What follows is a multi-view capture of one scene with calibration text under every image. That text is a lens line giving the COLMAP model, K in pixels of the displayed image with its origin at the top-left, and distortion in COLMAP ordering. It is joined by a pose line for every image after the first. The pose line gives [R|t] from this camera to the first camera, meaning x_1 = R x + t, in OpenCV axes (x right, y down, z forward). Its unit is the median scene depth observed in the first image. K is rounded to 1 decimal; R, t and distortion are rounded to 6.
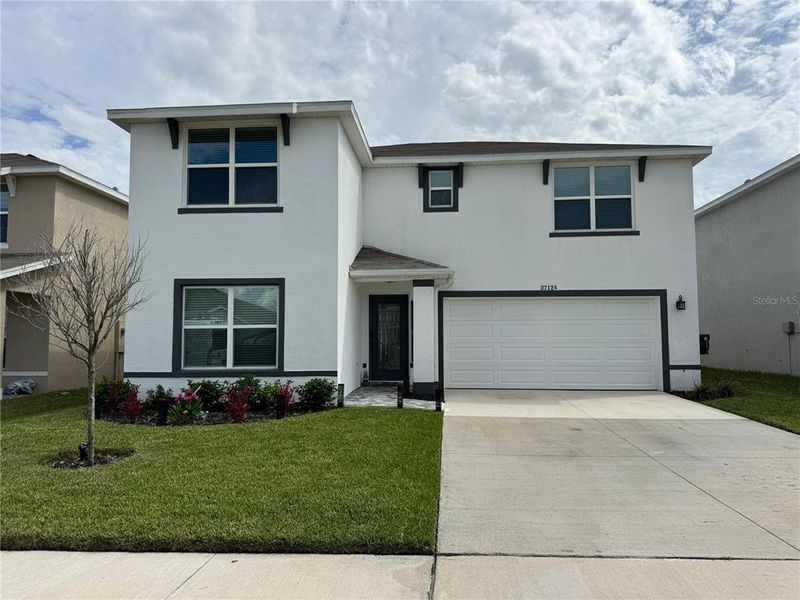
lens RADIAL K [[579.0, 0, 395.8], [0, 579.0, 299.0], [0, 0, 1]] dist [0.028420, -0.024710]
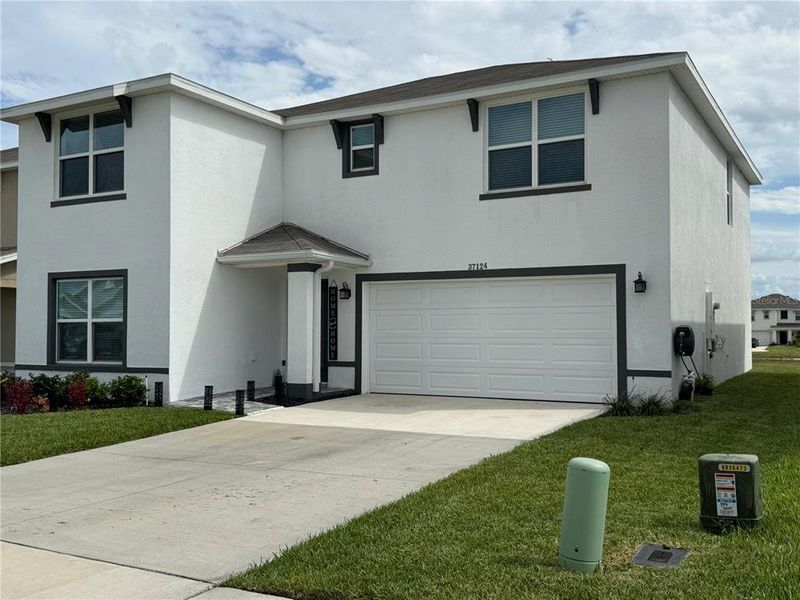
lens RADIAL K [[845.8, 0, 403.9], [0, 845.8, 302.8], [0, 0, 1]] dist [0.026154, 0.000000]
pose [[0.904818, -0.012573, -0.425612, 0.663810], [0.028379, 0.999122, 0.030816, -0.009021], [0.424851, -0.039962, 0.904381, -0.056546]]
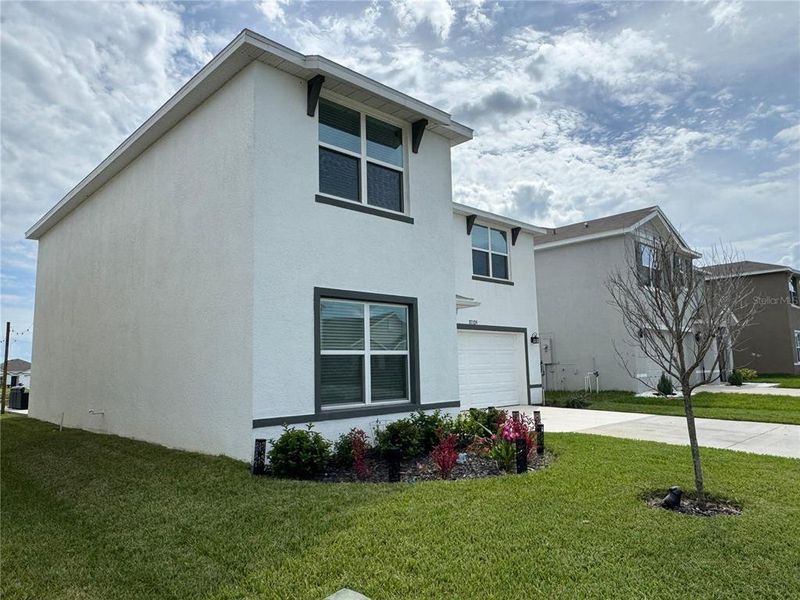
lens RADIAL K [[559.3, 0, 397.4], [0, 559.3, 295.5], [0, 0, 1]] dist [0.005076, 0.001488]
pose [[0.659867, 0.084125, 0.746659, -0.699282], [-0.031004, 0.995915, -0.084807, 0.027512], [-0.750743, 0.032812, 0.659779, 0.374153]]
